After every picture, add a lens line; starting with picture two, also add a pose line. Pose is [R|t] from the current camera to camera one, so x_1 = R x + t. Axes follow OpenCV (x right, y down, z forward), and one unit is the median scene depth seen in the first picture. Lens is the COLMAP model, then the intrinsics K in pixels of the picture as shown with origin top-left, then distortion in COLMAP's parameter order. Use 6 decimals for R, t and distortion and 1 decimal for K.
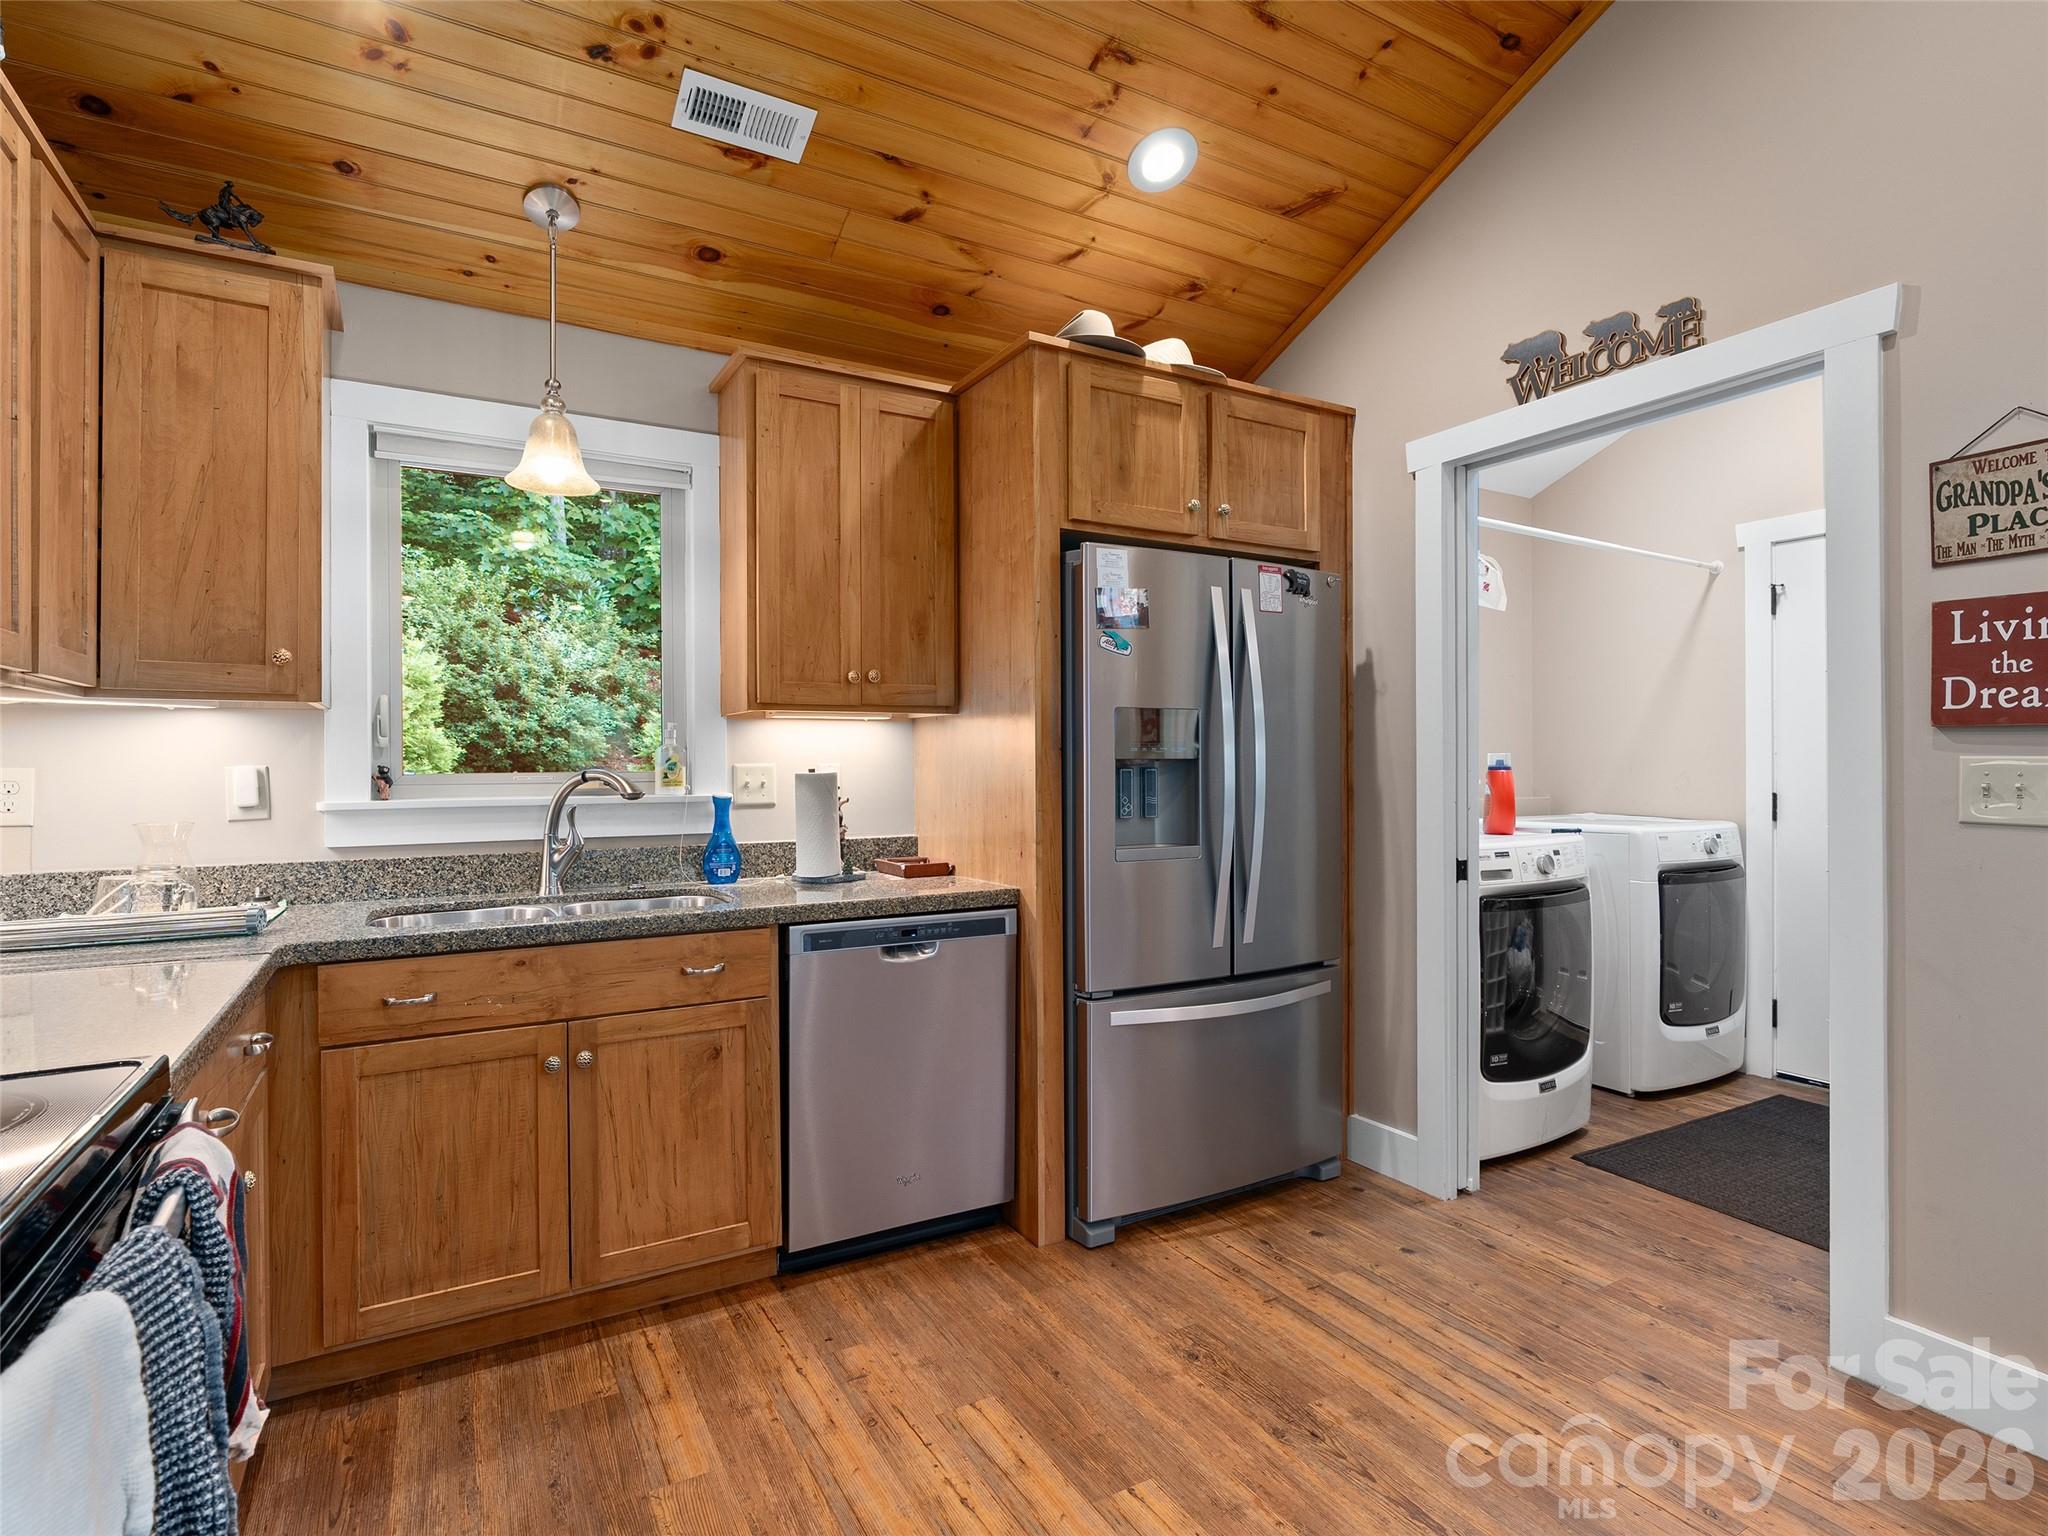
lens RADIAL K [[1037.0, 0, 1019.6], [0, 1037.0, 761.4], [0, 0, 1]] dist [-0.009845, 0.003956]
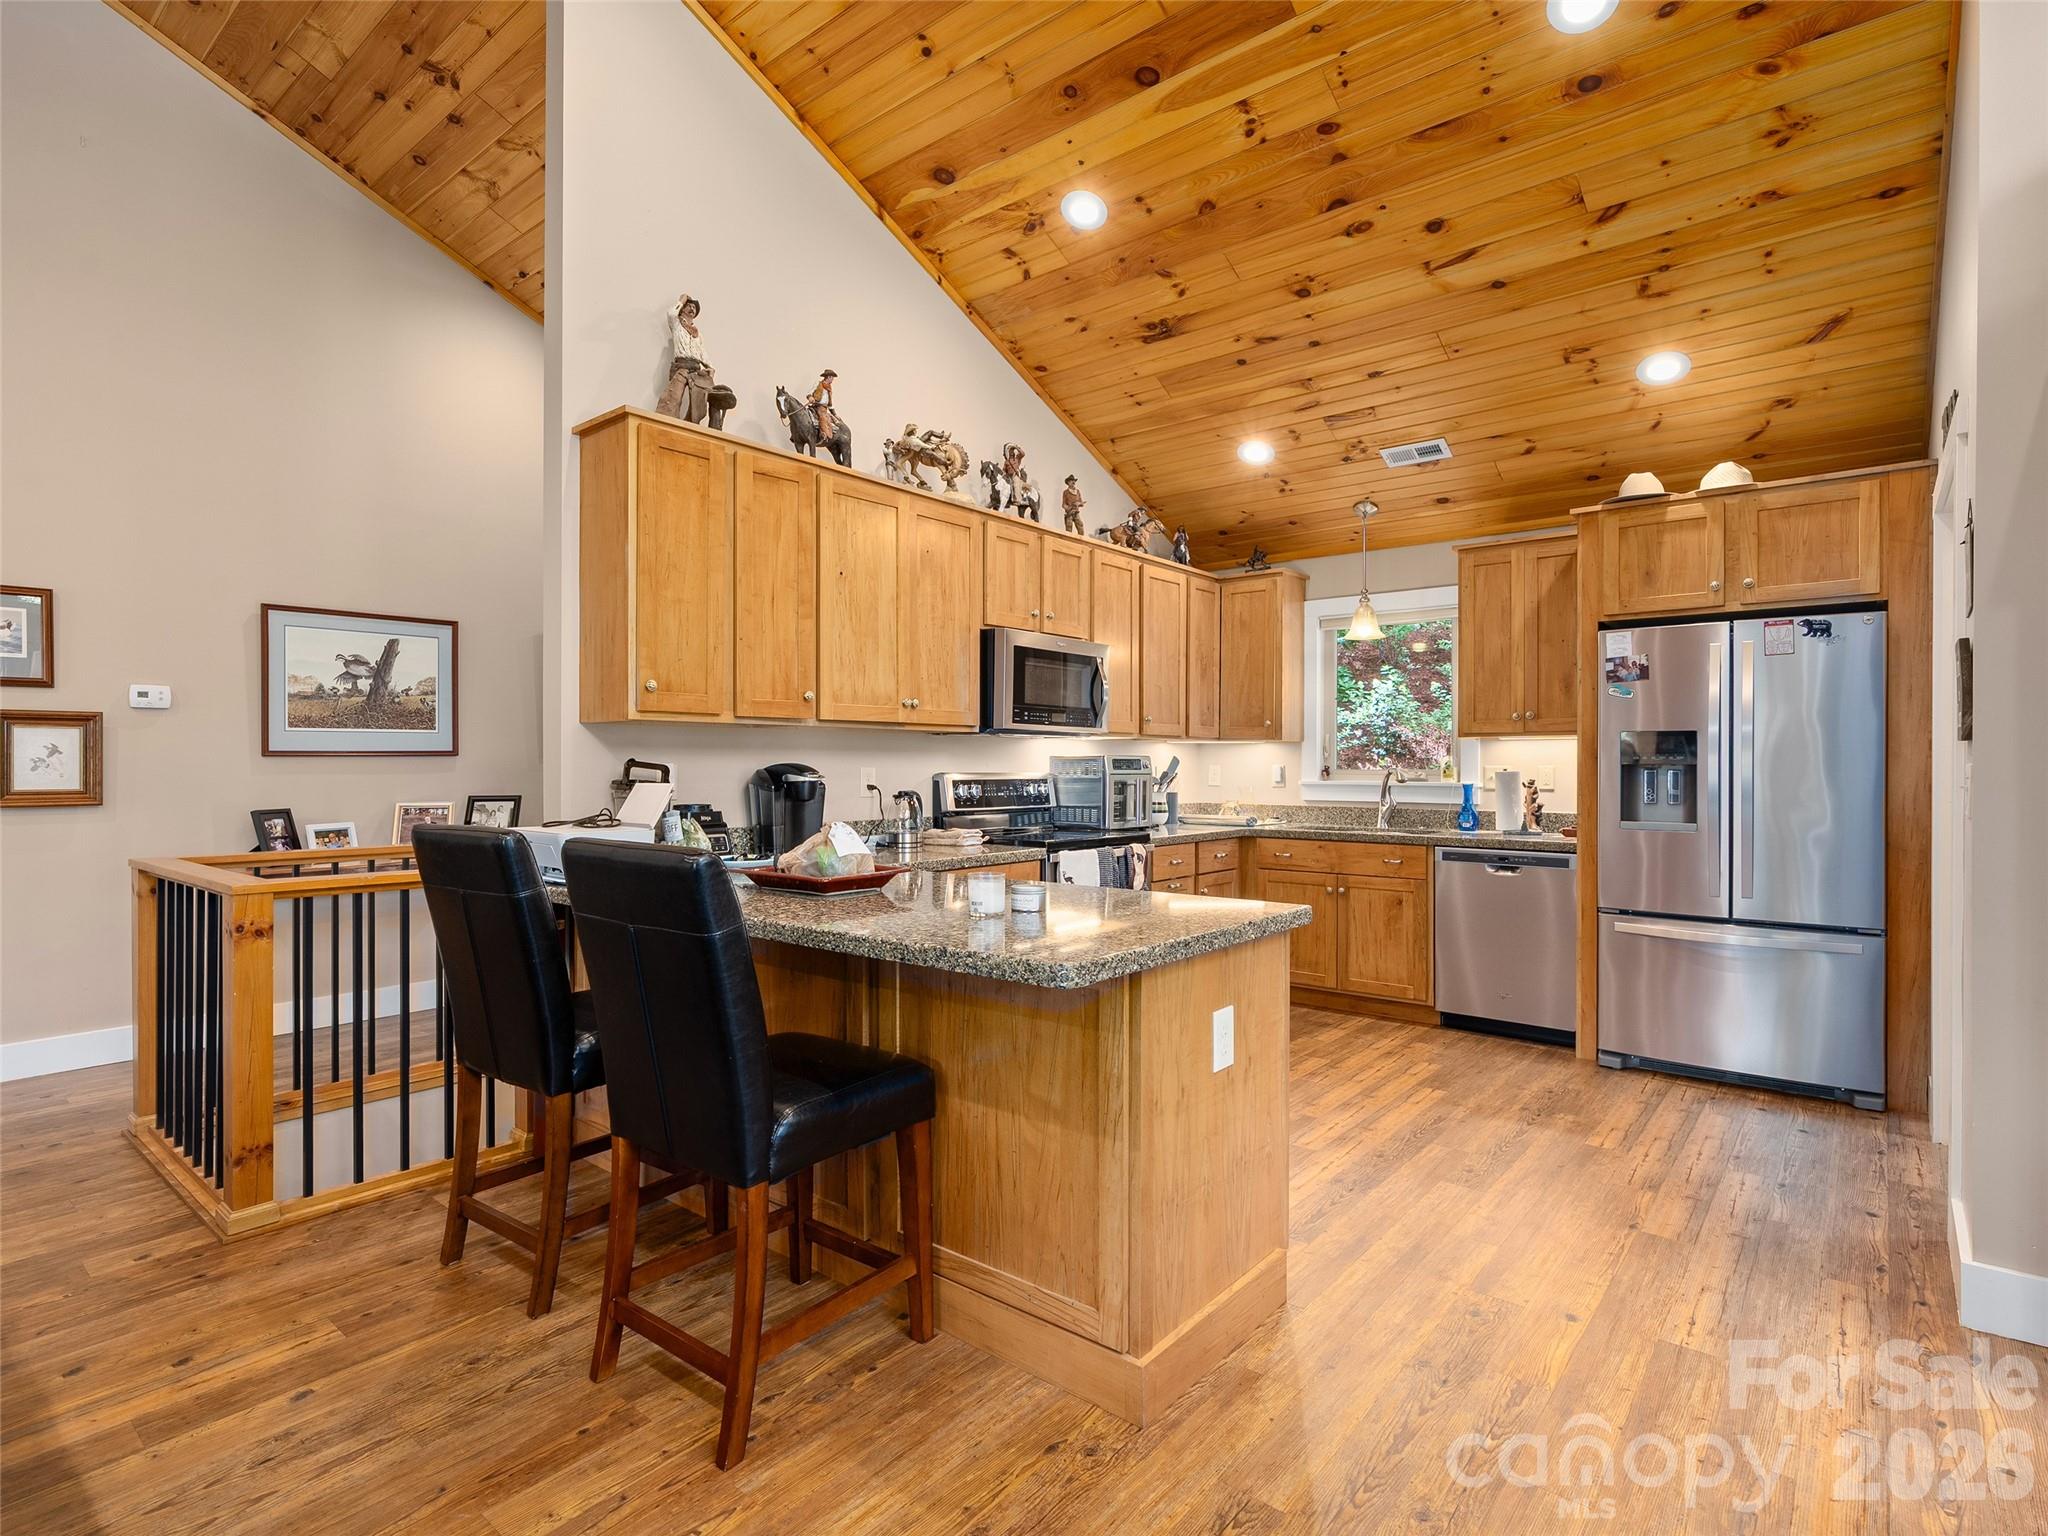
lens RADIAL K [[1037.0, 0, 1017.6], [0, 1037.0, 764.3], [0, 0, 1]] dist [-0.009845, 0.003956]
pose [[0.350981, 0.003876, -0.936375, 1.381831], [-0.005068, 0.999985, 0.002239, -0.000694], [0.936369, 0.003959, 0.350995, -0.465796]]
